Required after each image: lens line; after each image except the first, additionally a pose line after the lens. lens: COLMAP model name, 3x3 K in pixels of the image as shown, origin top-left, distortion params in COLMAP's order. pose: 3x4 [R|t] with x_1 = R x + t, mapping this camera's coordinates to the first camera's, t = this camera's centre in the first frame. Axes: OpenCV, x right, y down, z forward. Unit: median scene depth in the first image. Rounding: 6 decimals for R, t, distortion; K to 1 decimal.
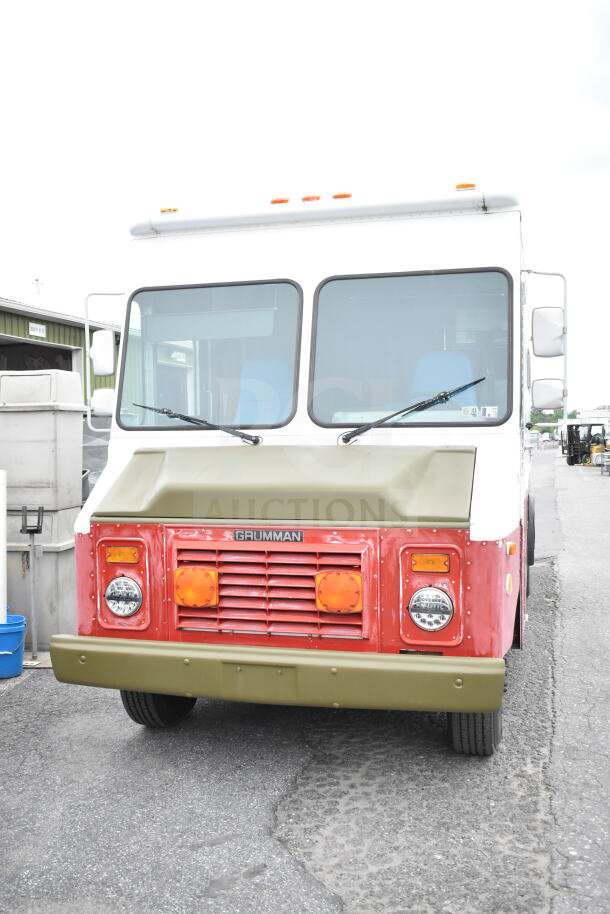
lens RADIAL K [[869.5, 0, 305.0], [0, 869.5, 457.0], [0, 0, 1]] dist [-0.001924, -0.001235]
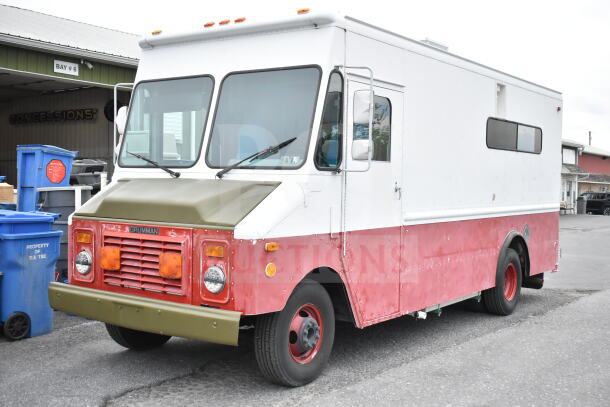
lens RADIAL K [[717.9, 0, 305.0], [0, 717.9, 203.5], [0, 0, 1]] dist [-0.012650, -0.002223]
pose [[0.936194, 0.044540, -0.348651, 0.707405], [-0.044838, 0.998968, 0.007219, 0.014658], [0.348613, 0.008875, 0.937225, -0.182068]]
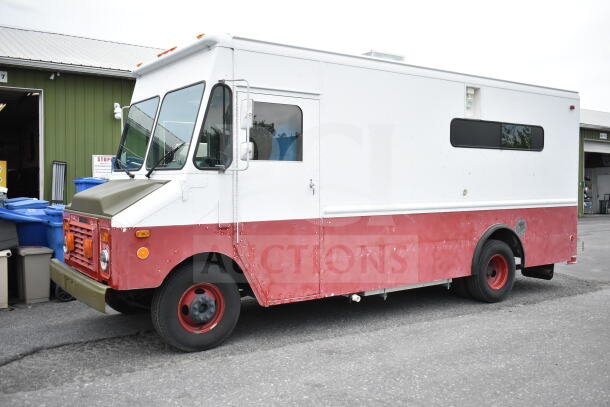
lens RADIAL K [[568.0, 0, 305.0], [0, 568.0, 203.5], [0, 0, 1]] dist [-0.004551, -0.004604]
pose [[0.771730, 0.041758, -0.634577, 1.229374], [-0.035078, 0.999118, 0.023087, -0.001730], [0.634982, 0.004443, 0.772514, 0.260907]]
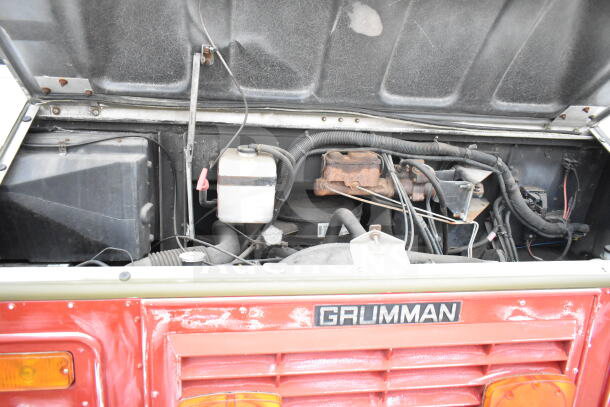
lens RADIAL K [[466.5, 0, 312.7], [0, 466.5, 201.9], [0, 0, 1]] dist [-0.002665, -0.003877]
pose [[0.913700, -0.039961, 0.404421, -0.177020], [-0.048788, 0.977171, 0.206779, -0.019521], [-0.403451, -0.208664, 0.890891, 0.781333]]
